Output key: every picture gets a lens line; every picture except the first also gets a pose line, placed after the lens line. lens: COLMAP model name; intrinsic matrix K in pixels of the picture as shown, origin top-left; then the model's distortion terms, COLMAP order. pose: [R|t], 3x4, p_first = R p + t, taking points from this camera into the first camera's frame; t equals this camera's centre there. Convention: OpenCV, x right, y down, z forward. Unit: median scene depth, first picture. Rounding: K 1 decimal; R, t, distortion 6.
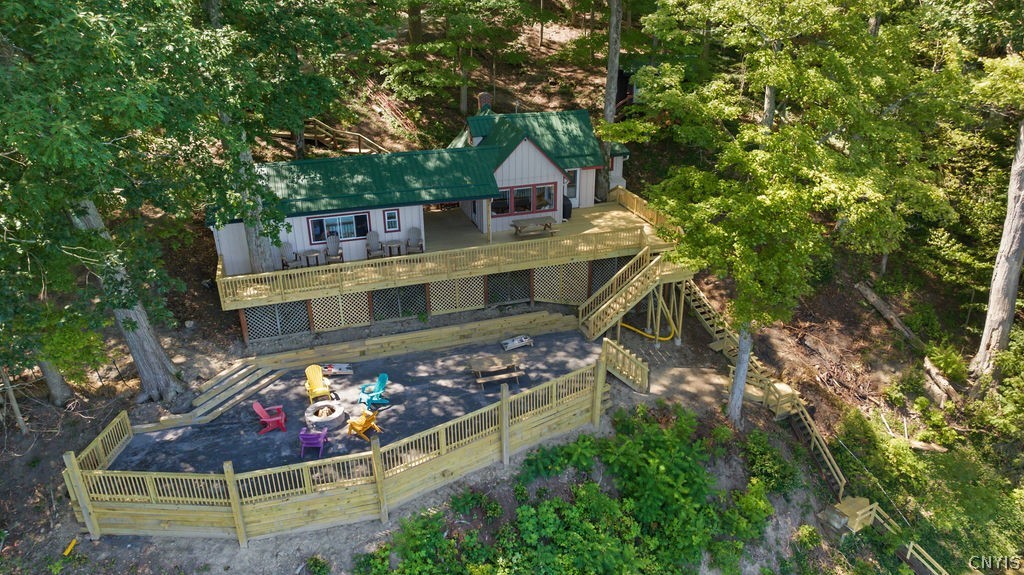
lens RADIAL K [[724.1, 0, 505.5], [0, 724.1, 287.3], [0, 0, 1]] dist [-0.020070, 0.032974]
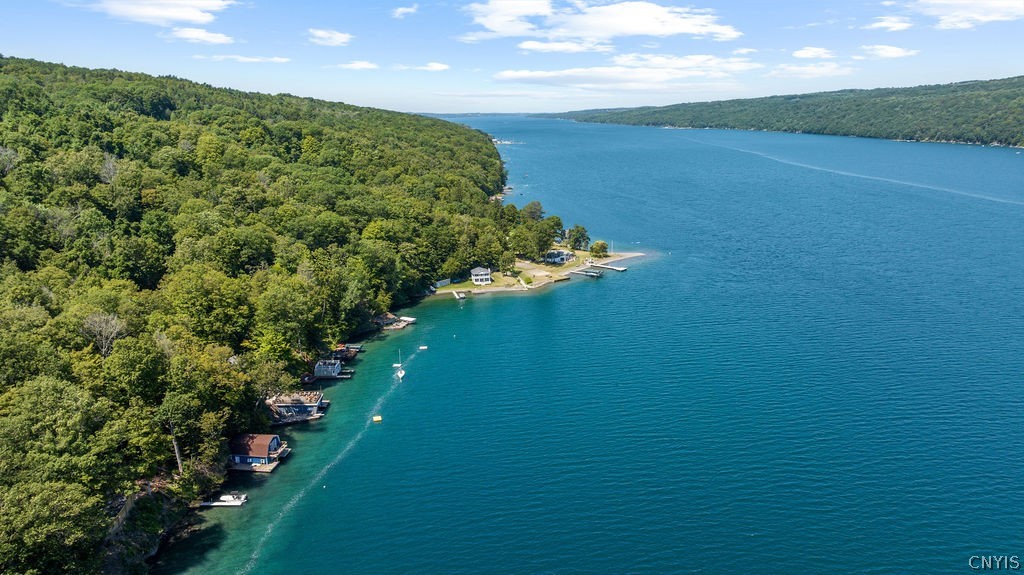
lens RADIAL K [[724.1, 0, 512.5], [0, 724.1, 286.7], [0, 0, 1]] dist [-0.020070, 0.032974]
pose [[0.434883, -0.192259, 0.879723, -3.362815], [0.403276, 0.915078, 0.000629, -0.200363], [-0.805136, 0.354498, 0.475486, -4.969493]]
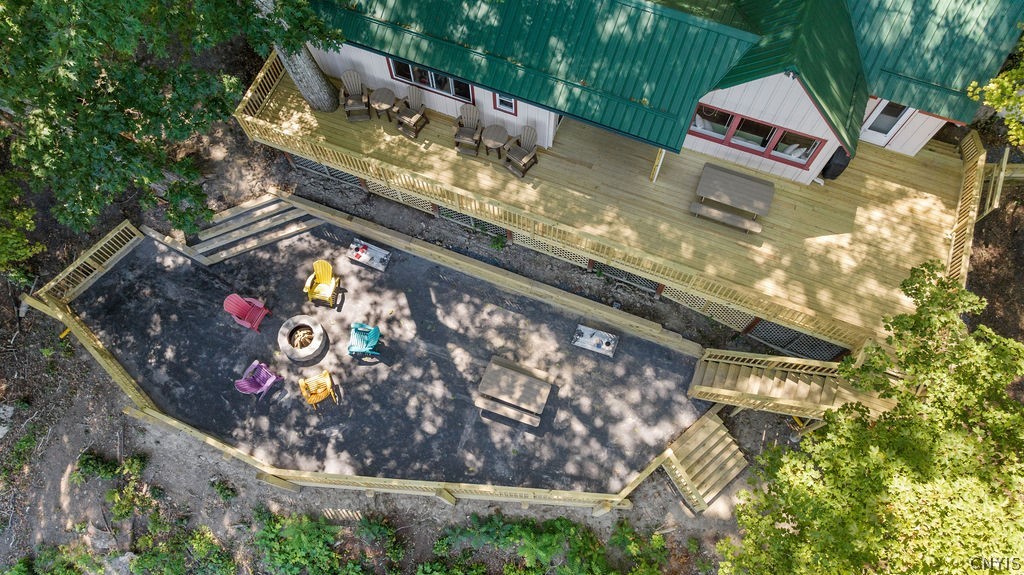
lens RADIAL K [[724.1, 0, 511.7], [0, 724.1, 286.0], [0, 0, 1]] dist [-0.020070, 0.032974]
pose [[0.778170, 0.582784, -0.234126, 0.087497], [-0.252595, 0.631712, 0.732896, -0.458972], [0.575020, -0.511178, 0.638787, 0.536530]]
